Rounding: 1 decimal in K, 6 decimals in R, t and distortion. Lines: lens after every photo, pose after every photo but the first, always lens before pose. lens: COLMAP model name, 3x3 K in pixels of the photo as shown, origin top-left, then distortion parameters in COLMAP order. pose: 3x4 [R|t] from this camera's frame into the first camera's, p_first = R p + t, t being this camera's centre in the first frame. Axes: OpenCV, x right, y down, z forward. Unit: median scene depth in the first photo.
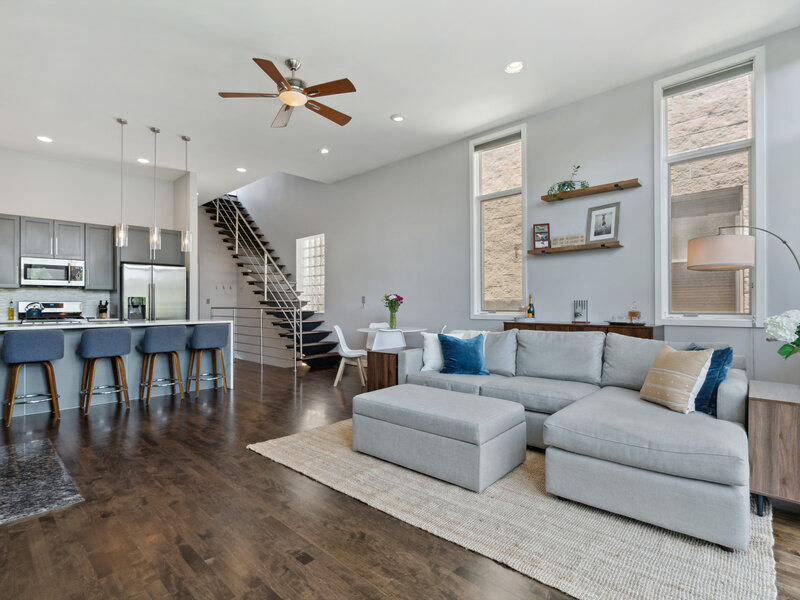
lens RADIAL K [[411.0, 0, 400.0], [0, 411.0, 300.0], [0, 0, 1]] dist [0.000371, -0.000411]
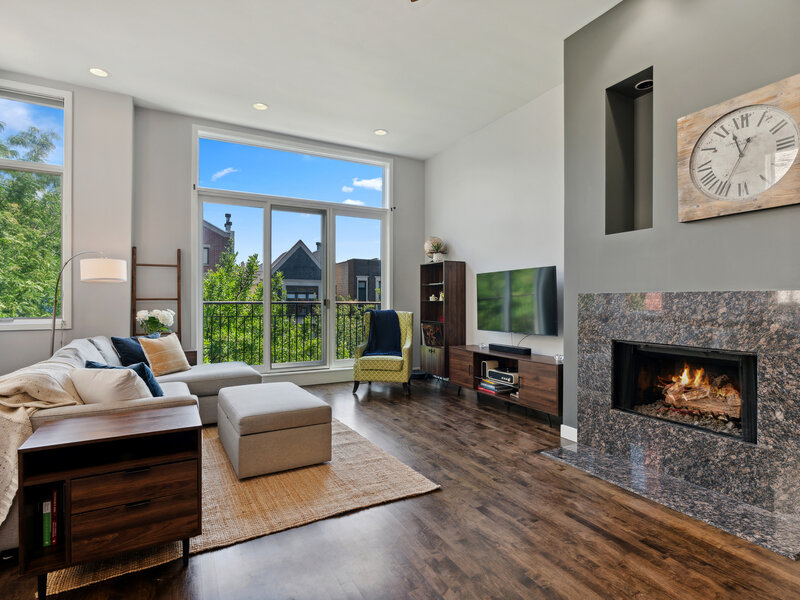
lens RADIAL K [[418.2, 0, 392.5], [0, 418.2, 301.7], [0, 0, 1]] dist [-0.001734, 0.000962]
pose [[-0.941829, 0.001514, 0.336090, -0.252166], [0.000312, 0.999993, -0.003631, -0.001769], [-0.336093, -0.003315, -0.941823, 0.807858]]
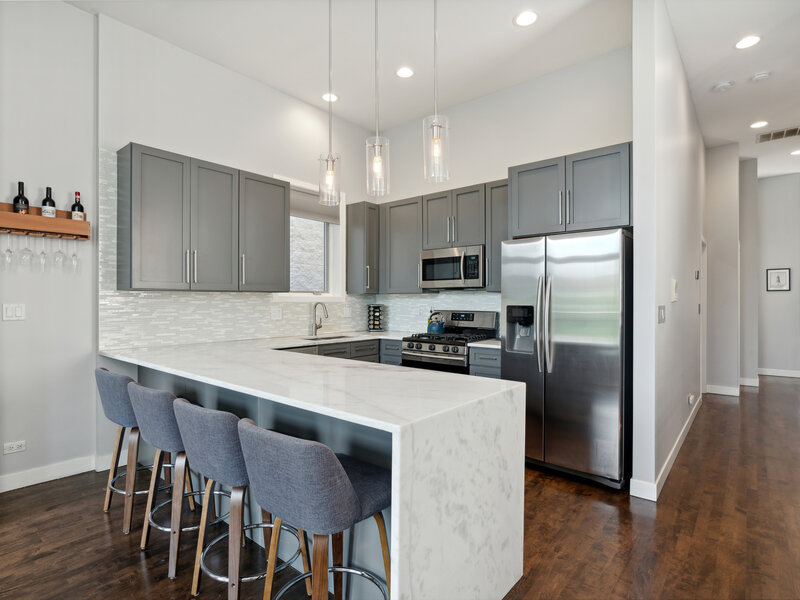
lens RADIAL K [[423.6, 0, 399.0], [0, 423.6, 300.6], [0, 0, 1]] dist [-0.028658, 0.012887]
pose [[0.056764, 0.003770, -0.998381, -0.136488], [0.006836, 0.999968, 0.004165, -0.015264], [0.998364, -0.007061, 0.056736, 0.750069]]
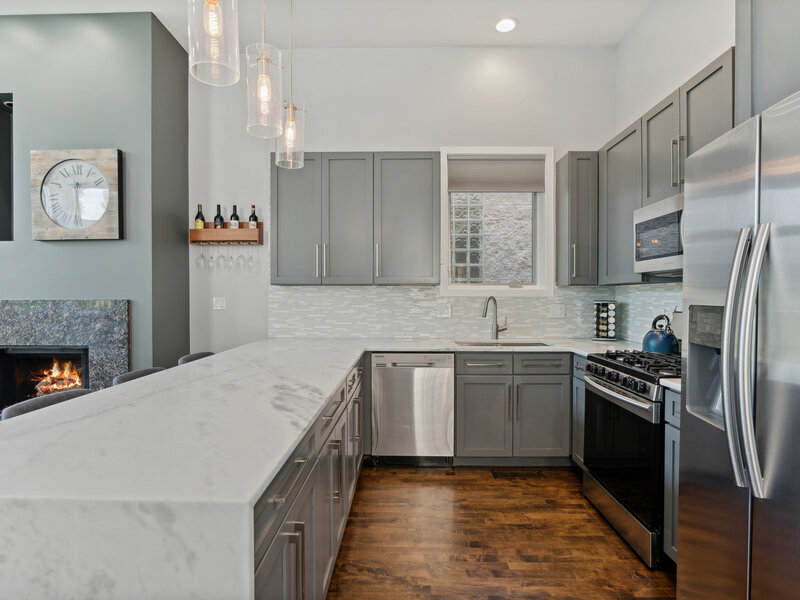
lens RADIAL K [[423.6, 0, 399.0], [0, 423.6, 300.6], [0, 0, 1]] dist [-0.028658, 0.012887]
pose [[-0.739030, 0.012031, -0.673565, -0.357296], [0.007128, 0.999924, 0.010038, -0.012653], [0.673634, 0.002617, -0.739060, 0.949013]]
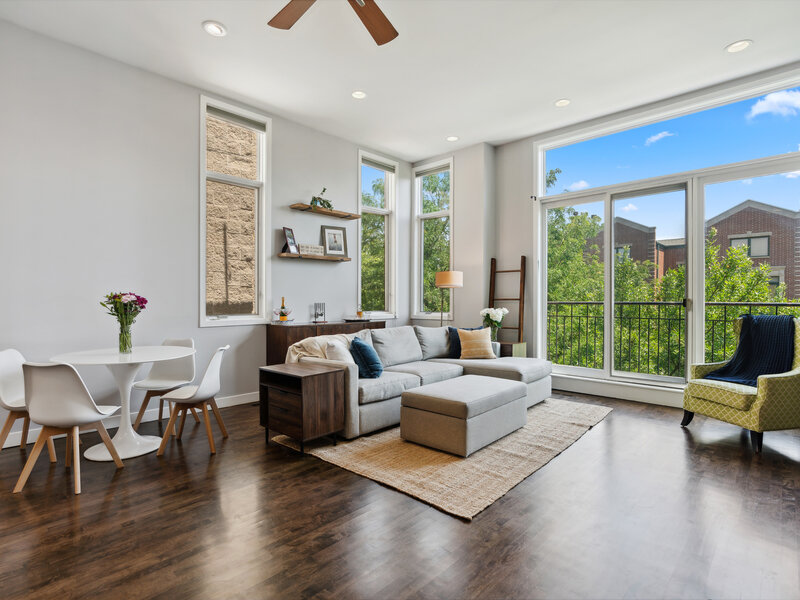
lens RADIAL K [[414.9, 0, 400.0], [0, 414.9, 300.0], [0, 0, 1]] dist [-0.000911, 0.000433]
pose [[0.011992, 0.003821, 0.999921, -0.479883], [-0.005343, 0.999979, -0.003757, -0.002996], [-0.999914, -0.005298, 0.012012, 0.497028]]
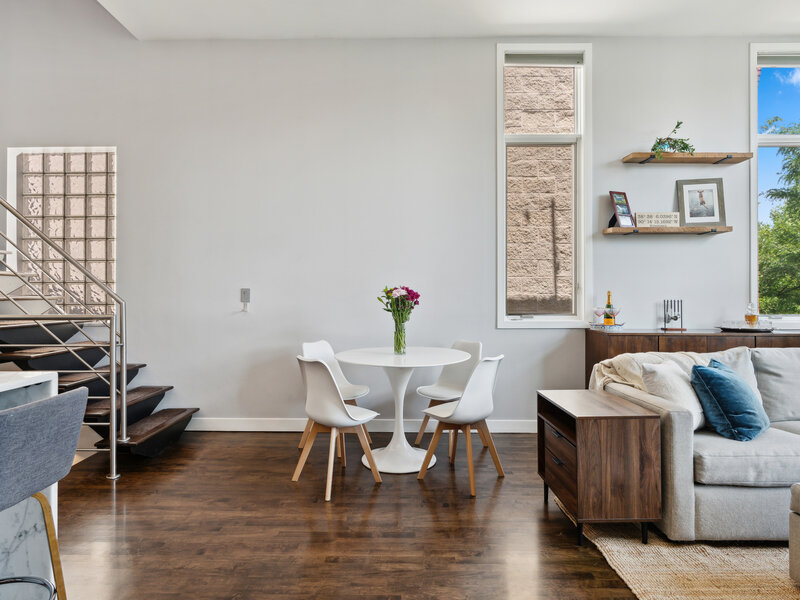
lens RADIAL K [[486.9, 0, 401.8], [0, 486.9, 290.0], [0, 0, 1]] dist [-0.002712, 0.000605]
pose [[0.732451, 0.010901, 0.680732, -0.350935], [-0.008727, 0.999940, -0.006623, -0.004857], [-0.680764, -0.001090, 0.732502, 0.447913]]
